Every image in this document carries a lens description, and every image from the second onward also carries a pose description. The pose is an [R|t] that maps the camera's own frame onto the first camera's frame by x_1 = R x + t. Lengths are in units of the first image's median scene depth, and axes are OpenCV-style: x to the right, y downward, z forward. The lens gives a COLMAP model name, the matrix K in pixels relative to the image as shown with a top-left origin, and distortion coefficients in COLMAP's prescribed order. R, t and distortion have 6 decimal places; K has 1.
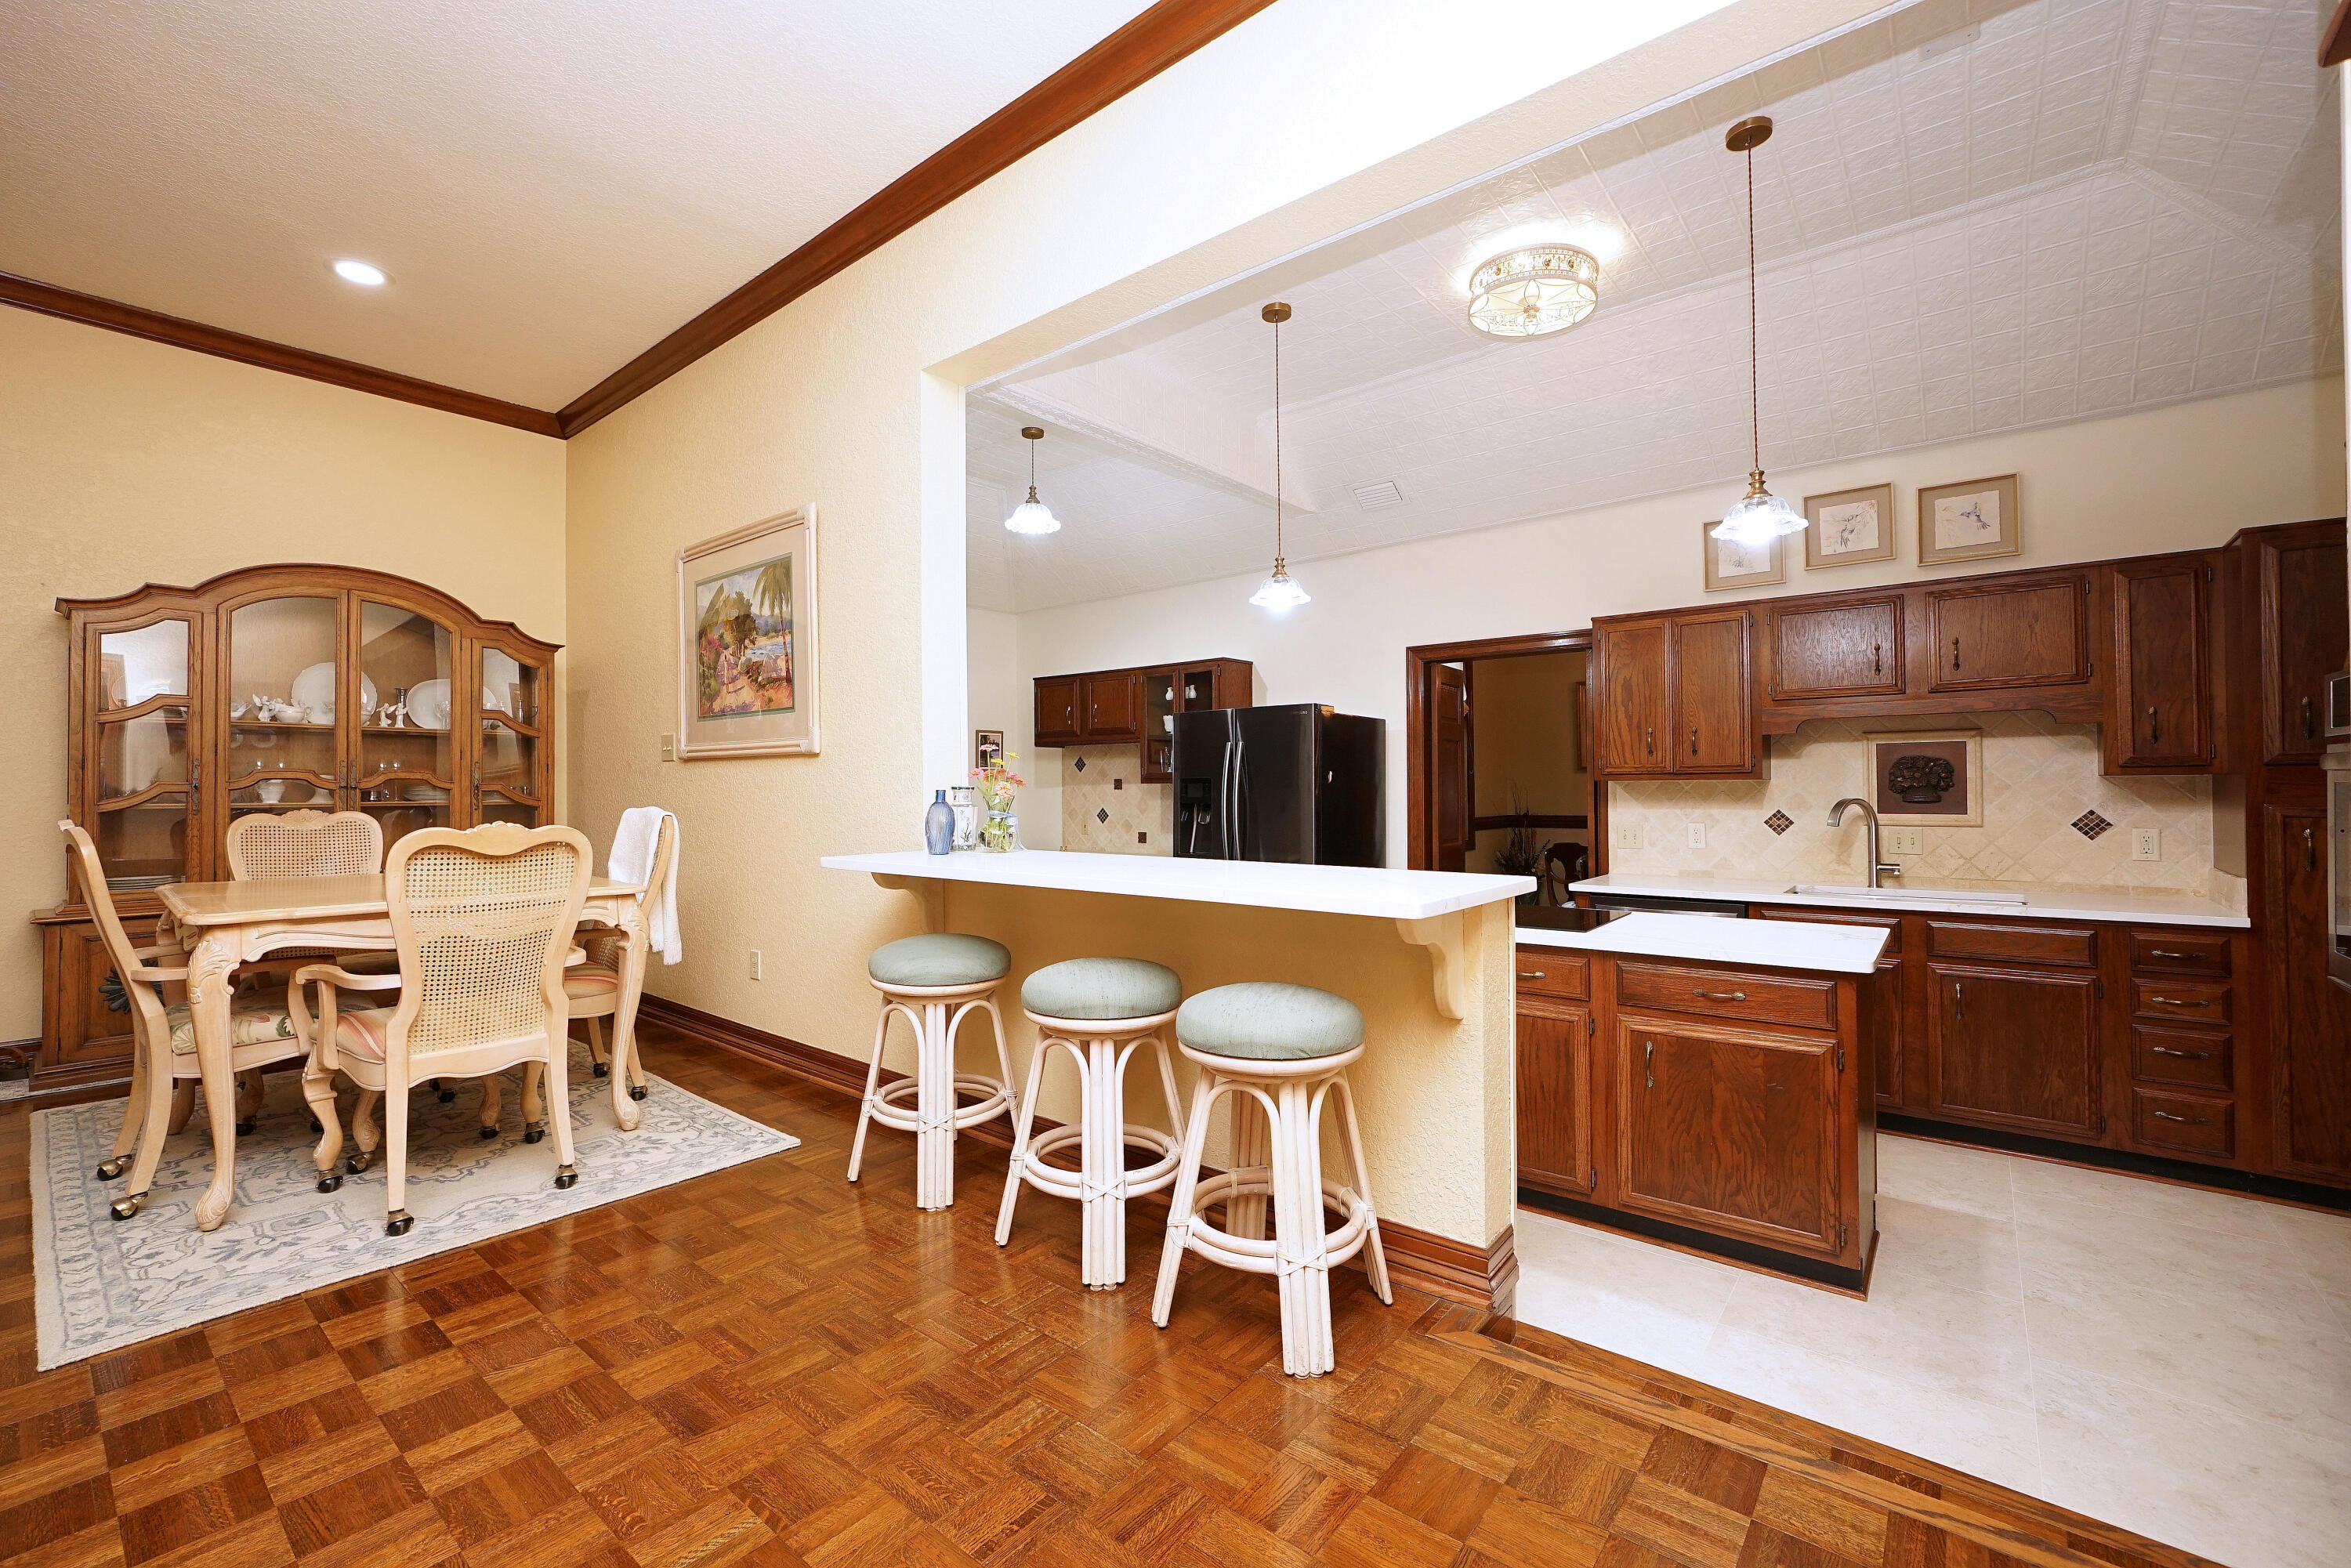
lens RADIAL K [[996.6, 0, 1140.7], [0, 996.6, 776.7], [0, 0, 1]] dist [-0.021669, 0.008415]
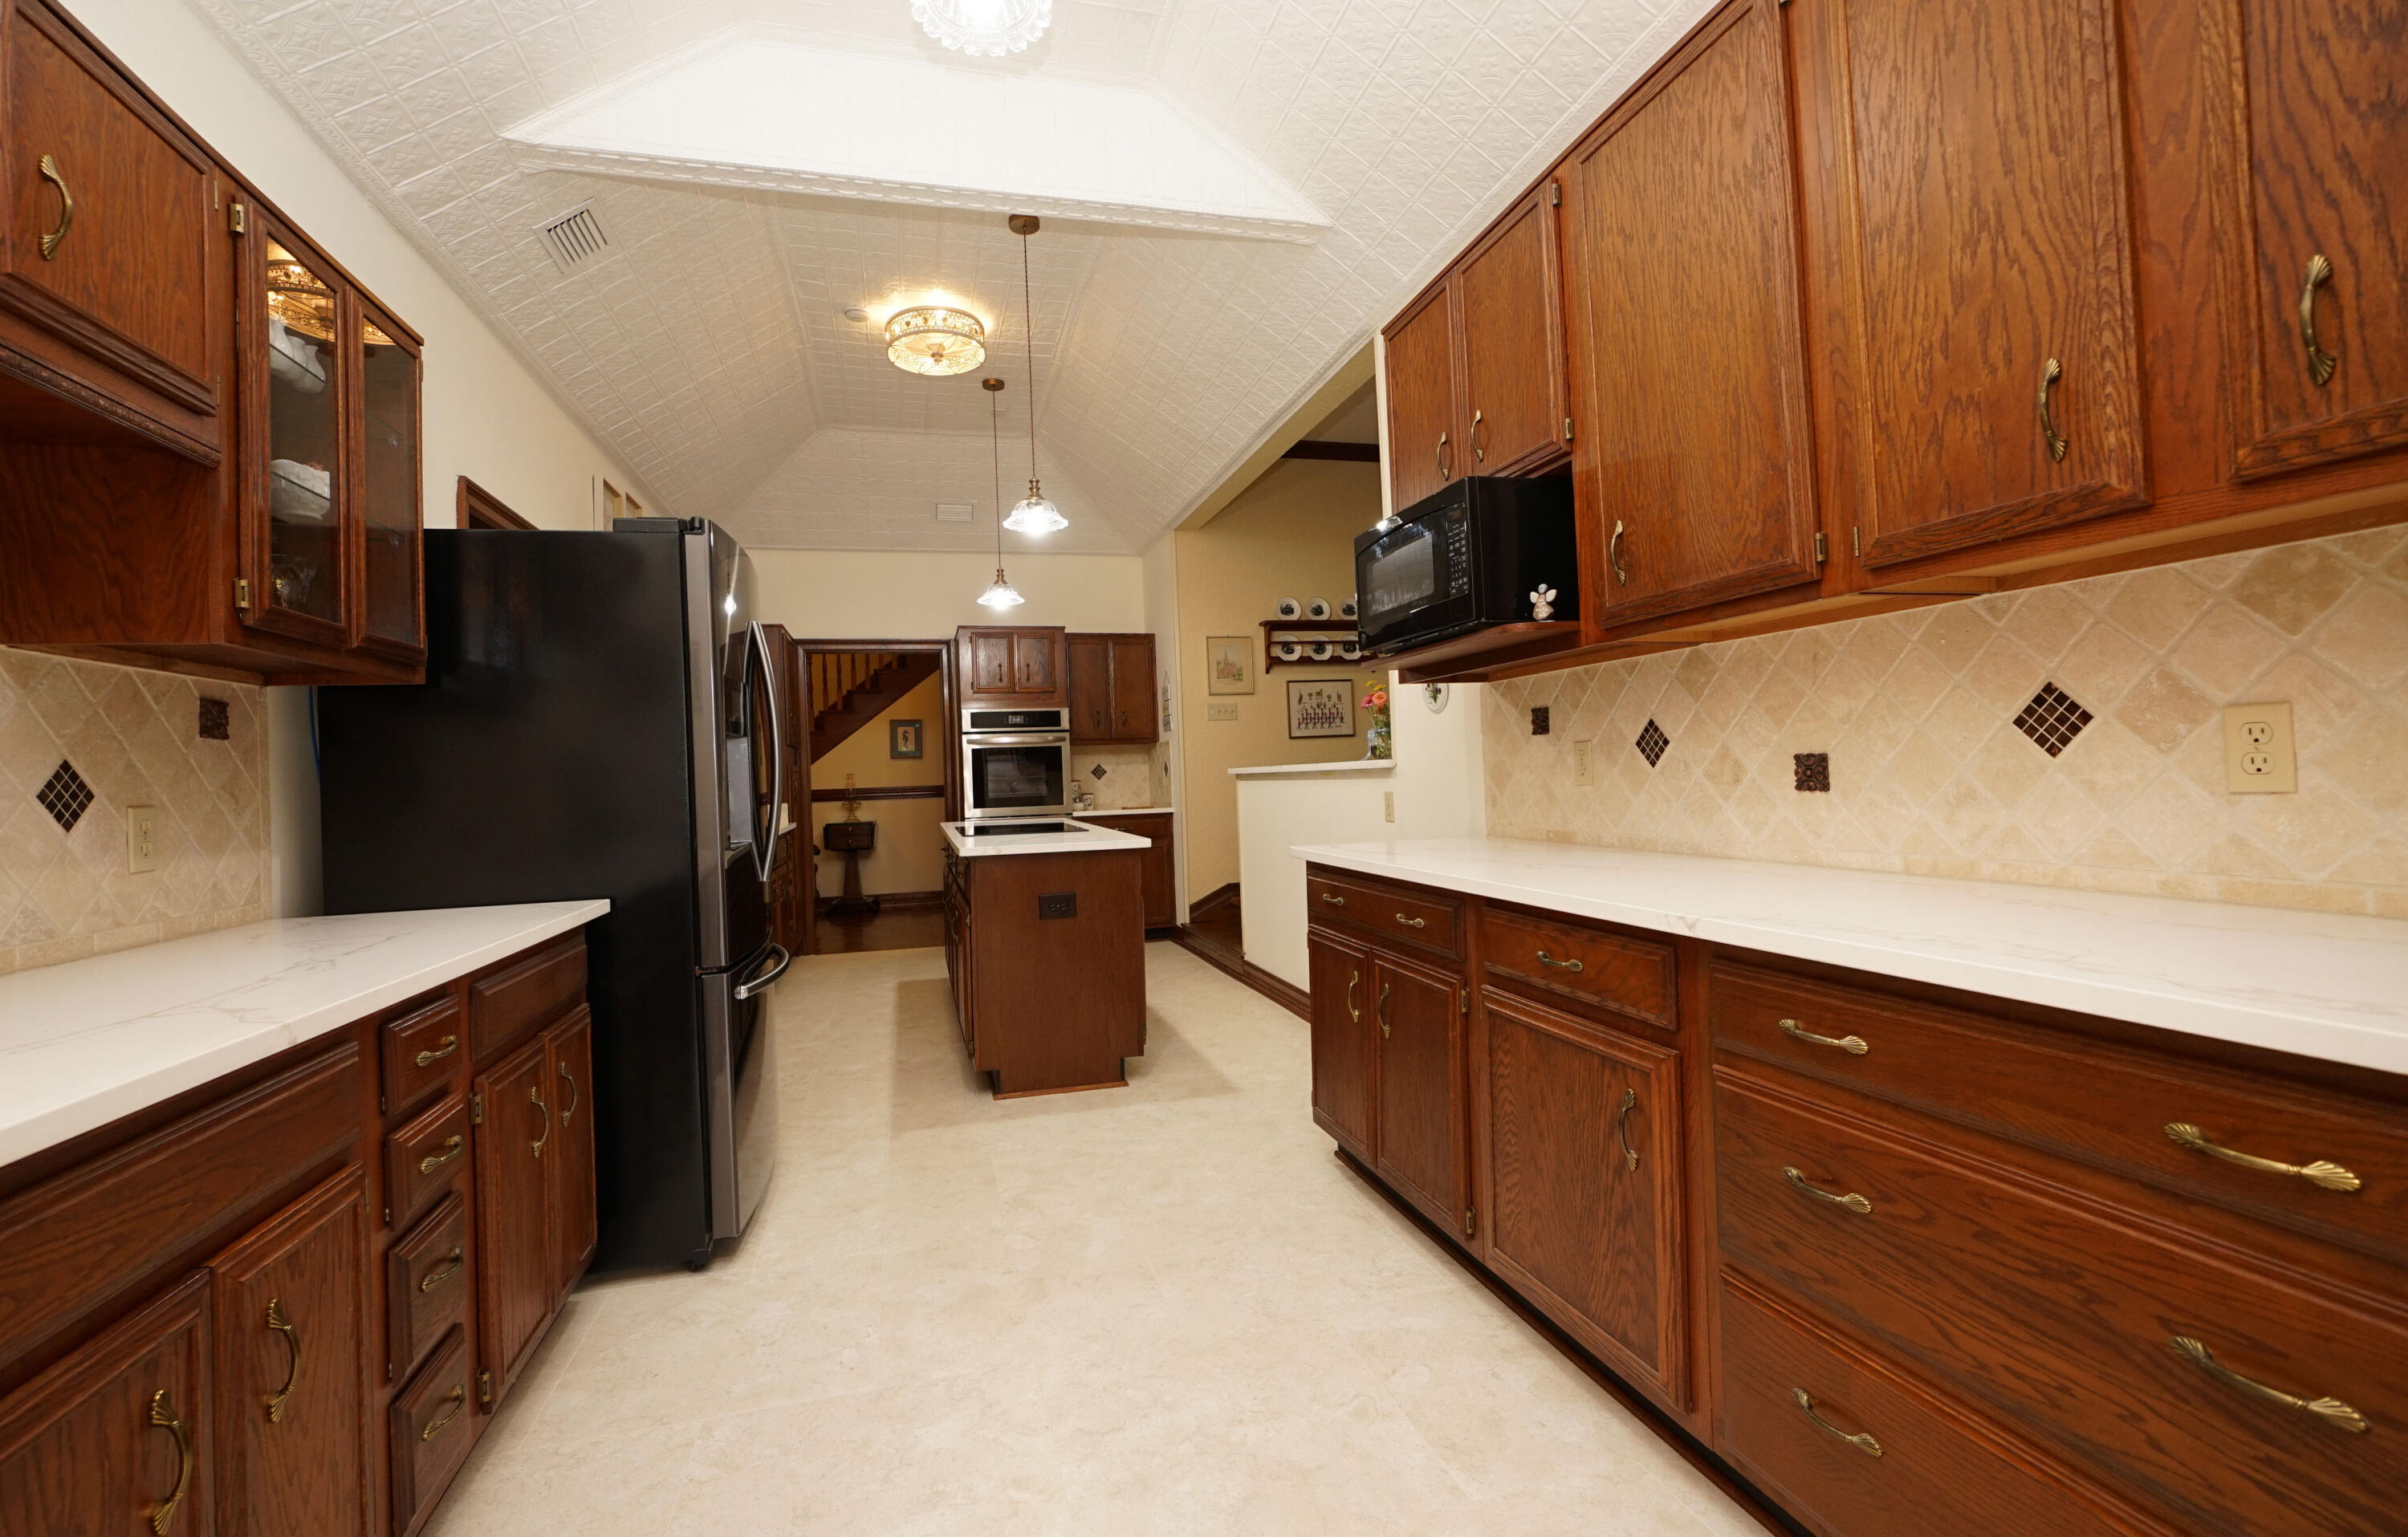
lens RADIAL K [[1060.1, 0, 1183.6], [0, 1060.1, 748.1], [0, 0, 1]] dist [-0.001448, -0.000155]
pose [[-0.816992, 0.052867, 0.574221, -0.554335], [0.037049, 0.998544, -0.039220, 0.080923], [-0.575458, -0.010767, -0.817760, 1.737009]]
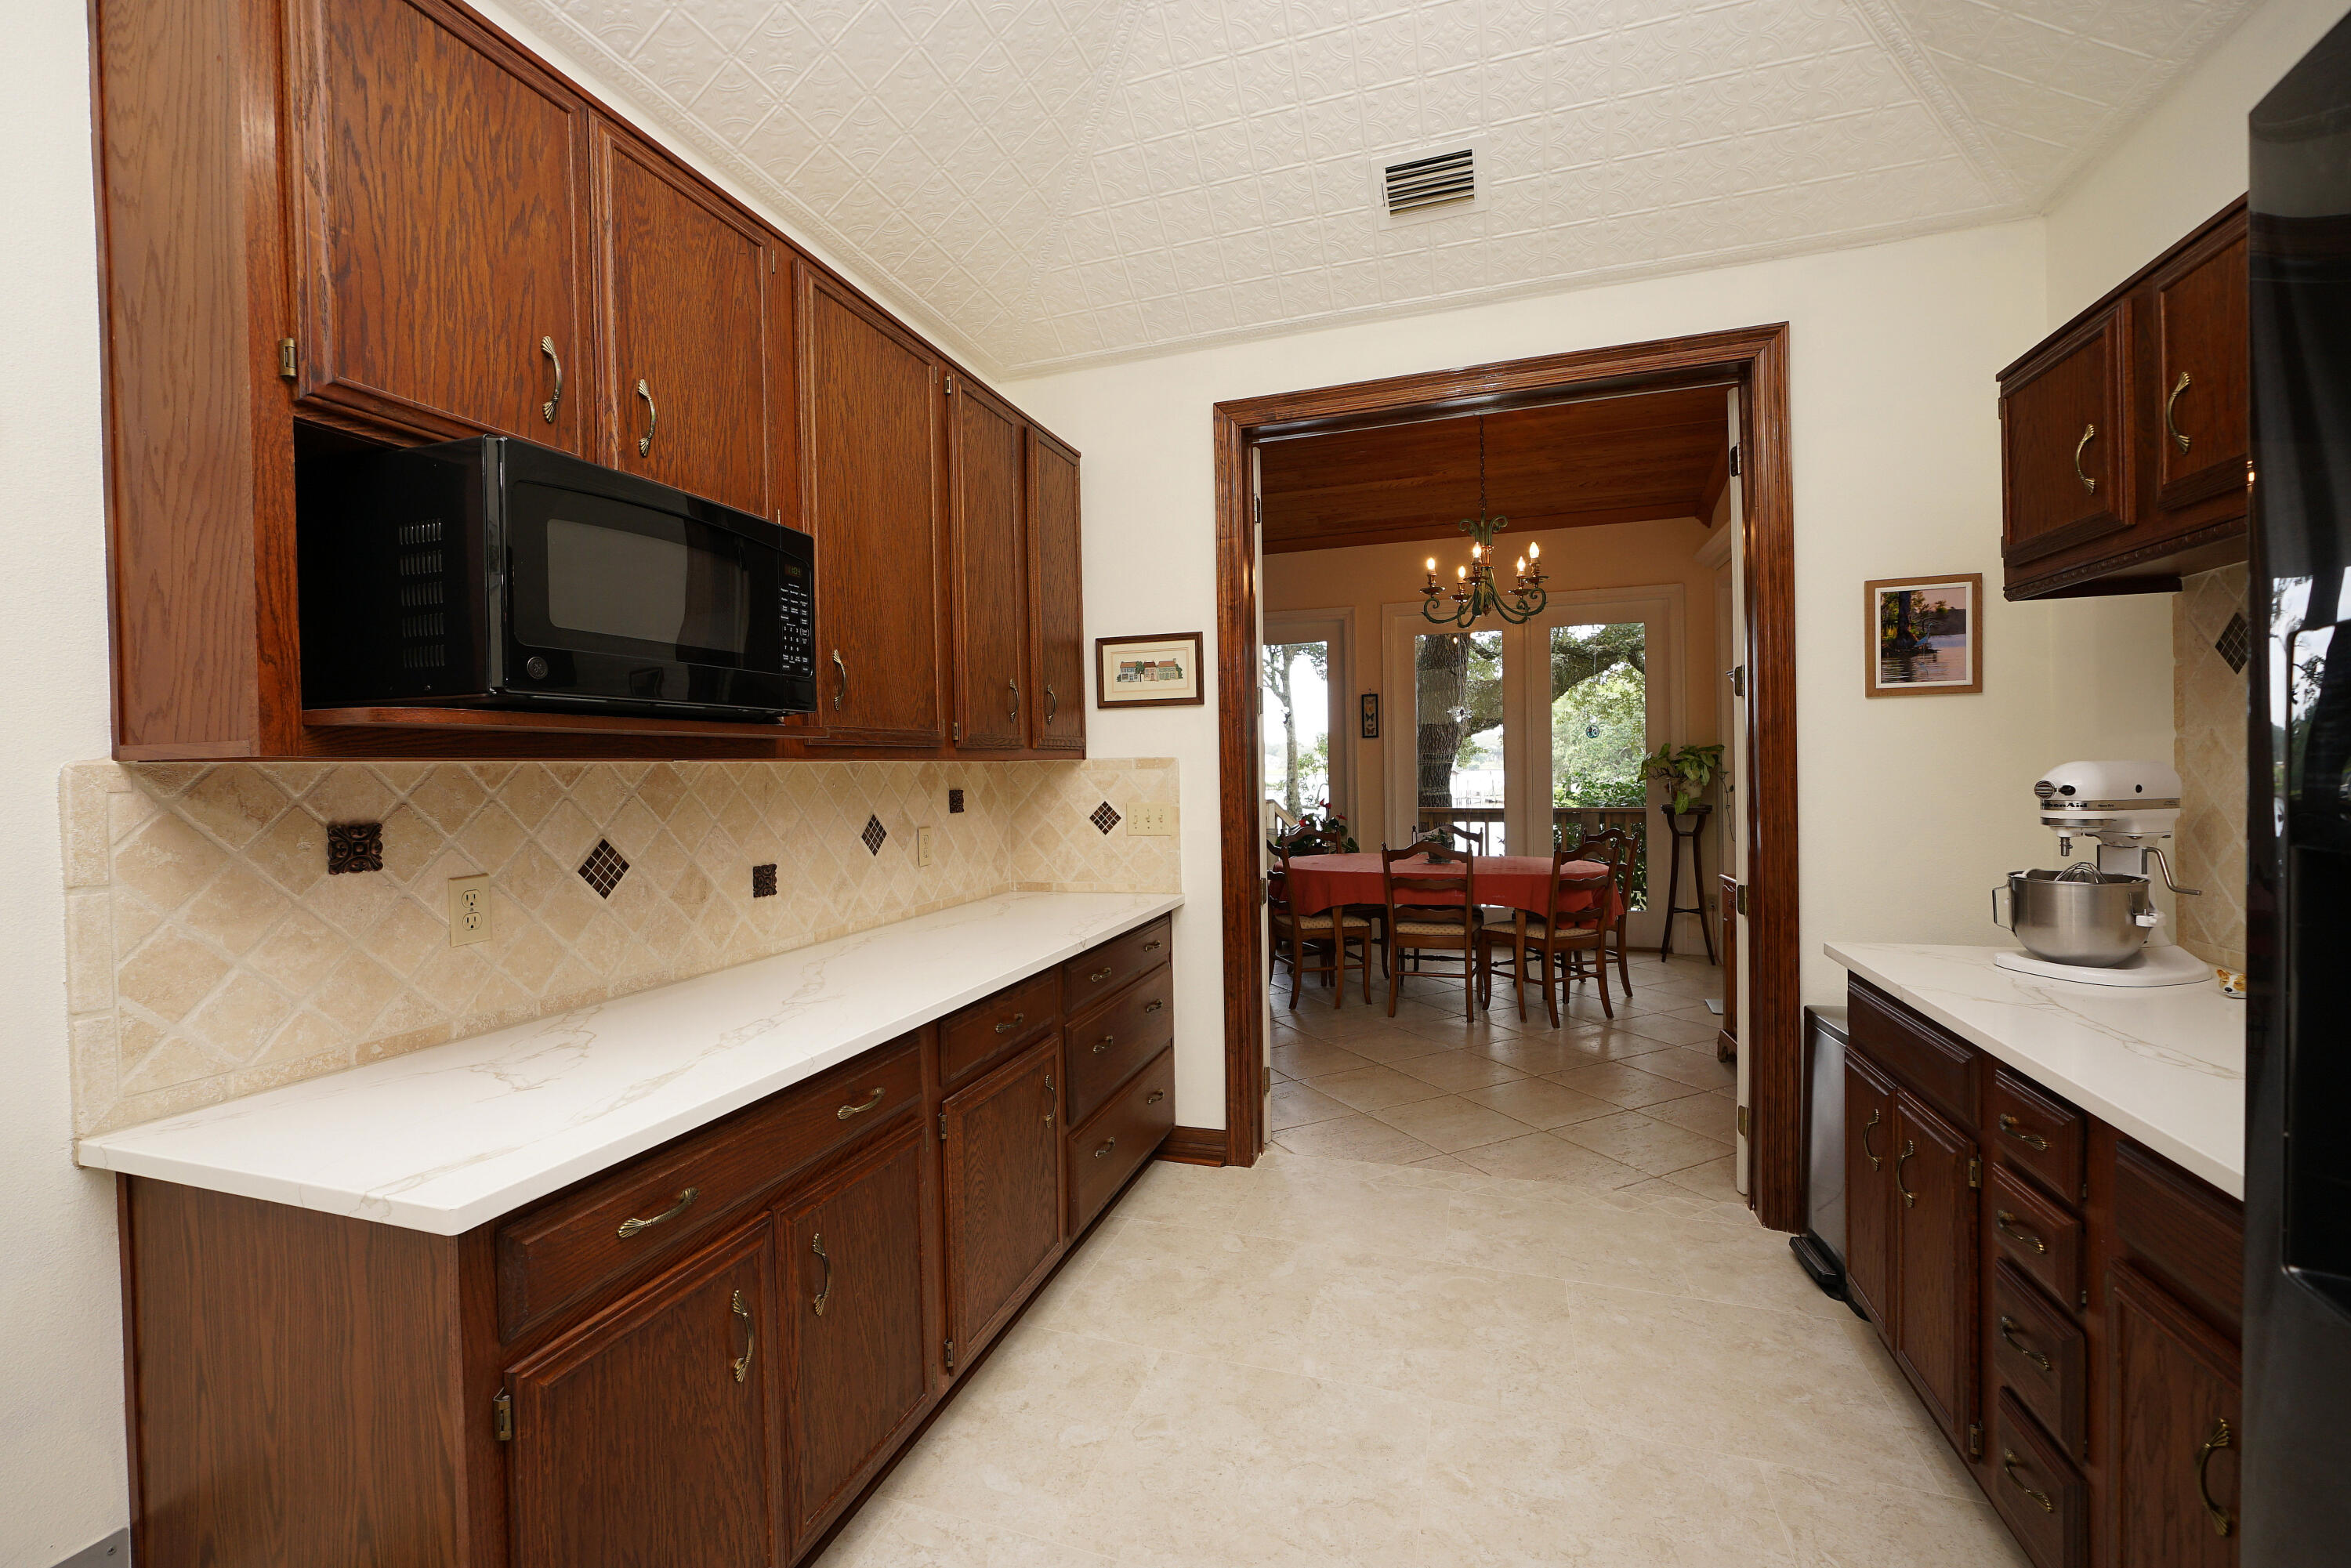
lens RADIAL K [[996.6, 0, 1140.7], [0, 996.6, 776.7], [0, 0, 1]] dist [-0.021669, 0.008415]
pose [[0.356140, 0.009794, -0.934381, 0.125276], [0.028417, 0.999369, 0.021307, 0.015706], [0.934000, -0.034140, 0.355637, 1.137937]]
